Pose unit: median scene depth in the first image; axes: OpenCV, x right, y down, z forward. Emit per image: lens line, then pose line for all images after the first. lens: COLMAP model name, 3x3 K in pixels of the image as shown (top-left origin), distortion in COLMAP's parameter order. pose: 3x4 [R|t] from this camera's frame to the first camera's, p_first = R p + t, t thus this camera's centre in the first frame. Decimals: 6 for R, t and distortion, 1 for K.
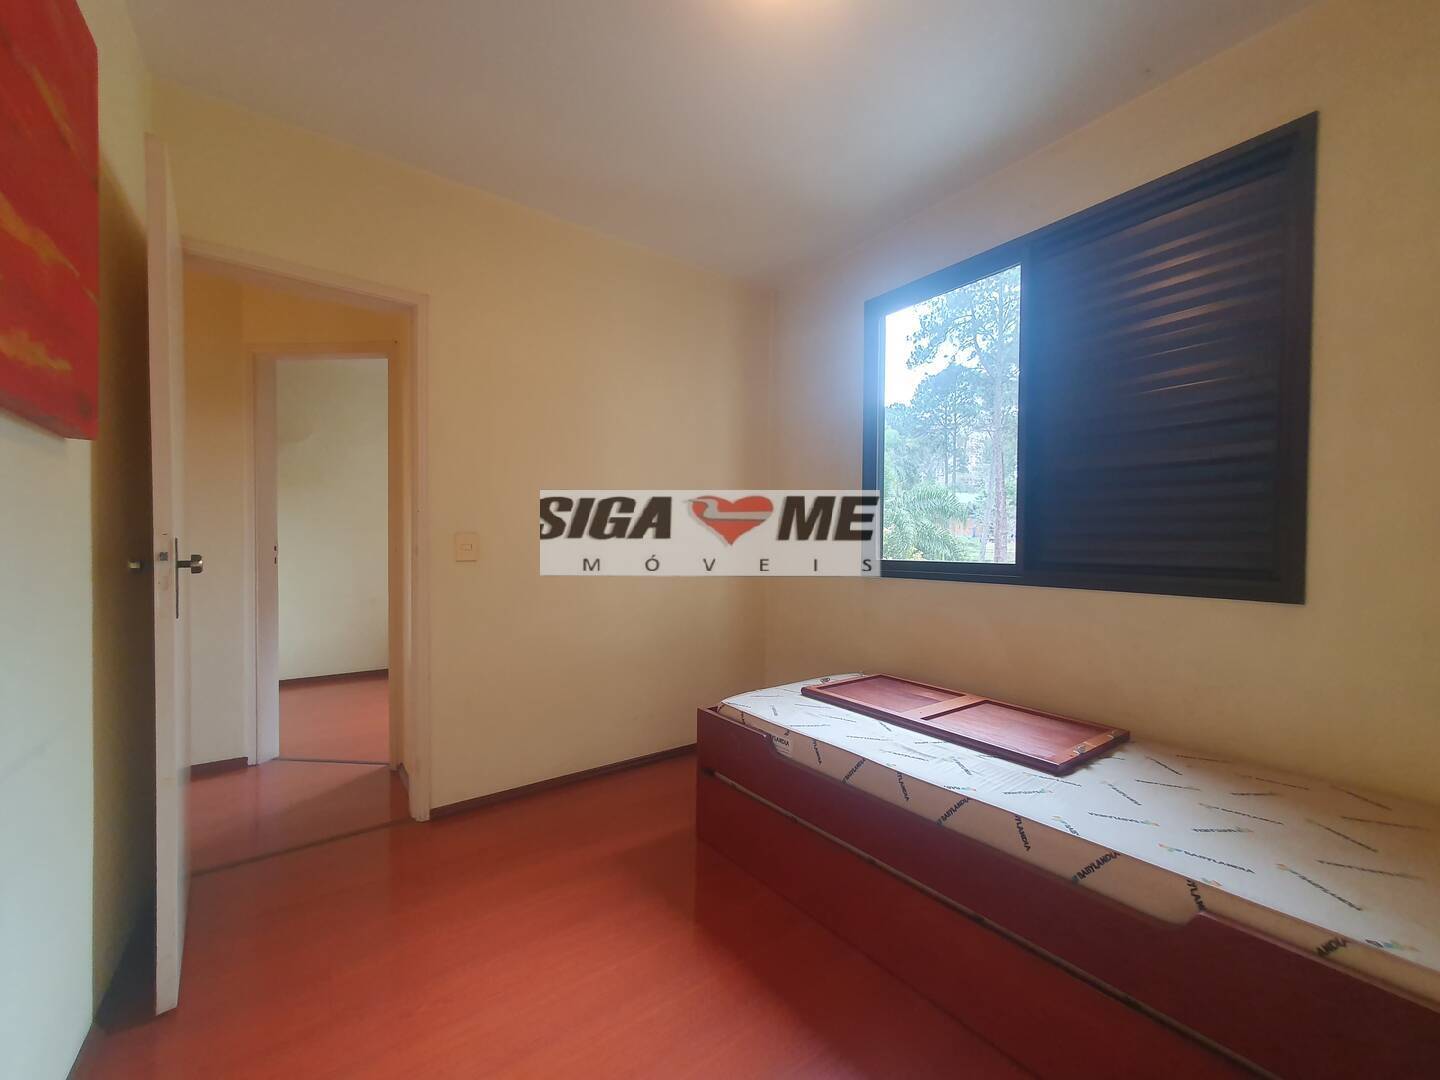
lens RADIAL K [[565.6, 0, 714.4], [0, 565.6, 556.5], [0, 0, 1]] dist [-0.000894, -0.000043]
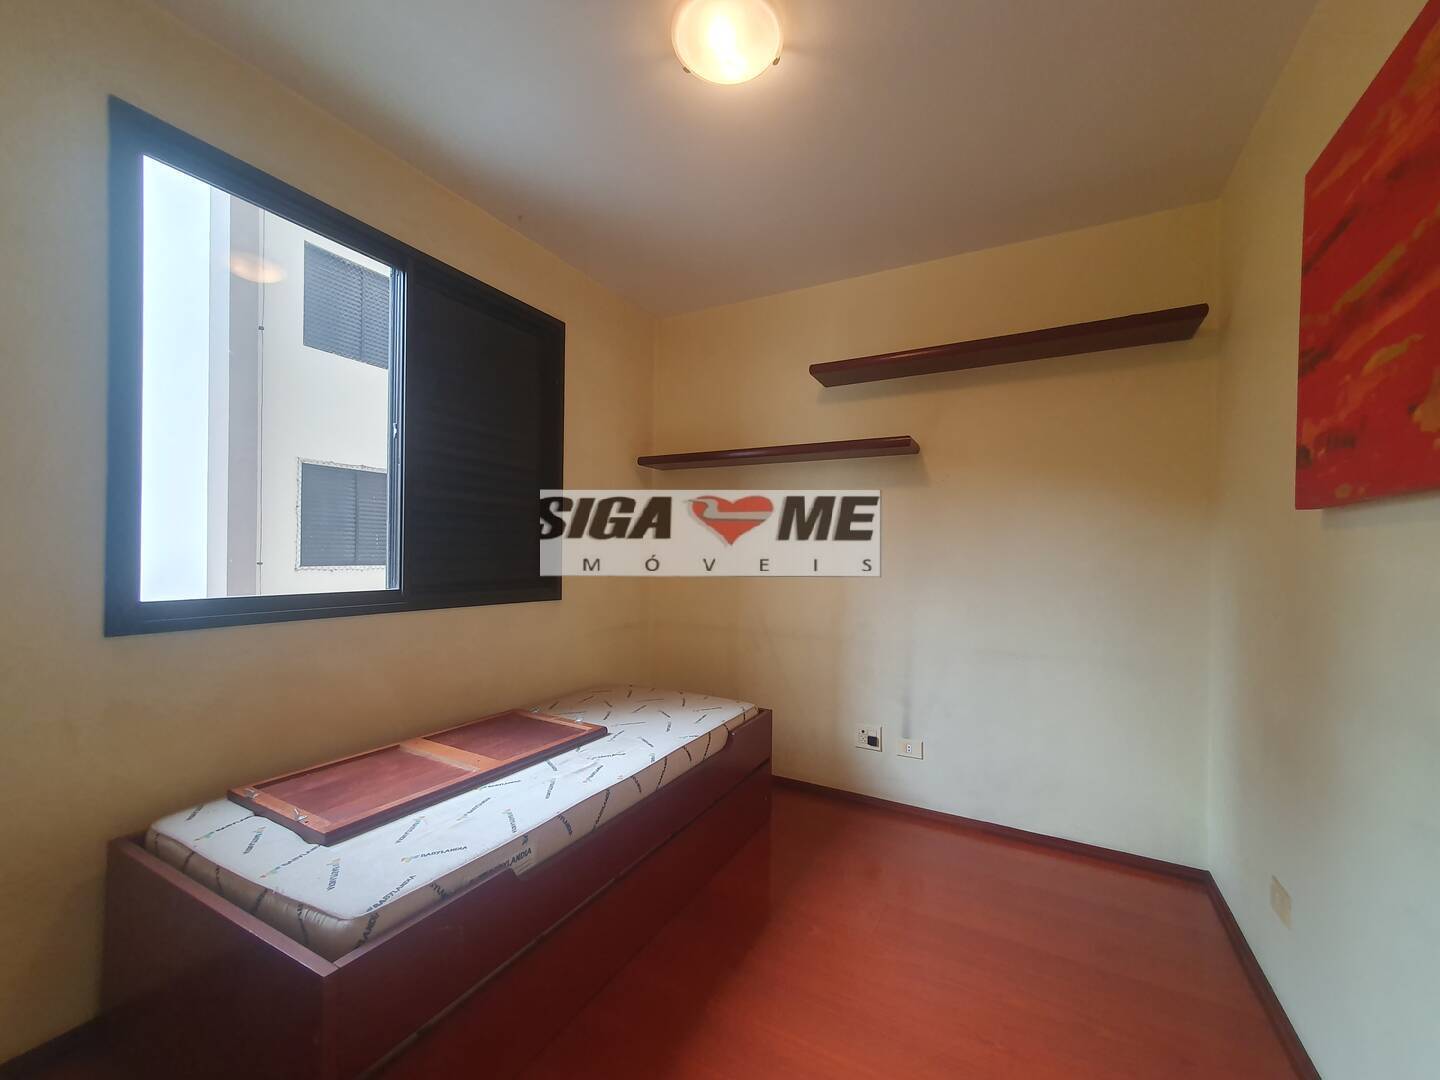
lens RADIAL K [[578.3, 0, 720.1], [0, 578.3, 557.6], [0, 0, 1]] dist [-0.001707, -0.000057]
pose [[-0.422344, -0.025670, 0.906072, -0.660479], [0.000794, 0.999588, 0.028689, -0.079767], [-0.906435, 0.012837, -0.422150, 1.087424]]
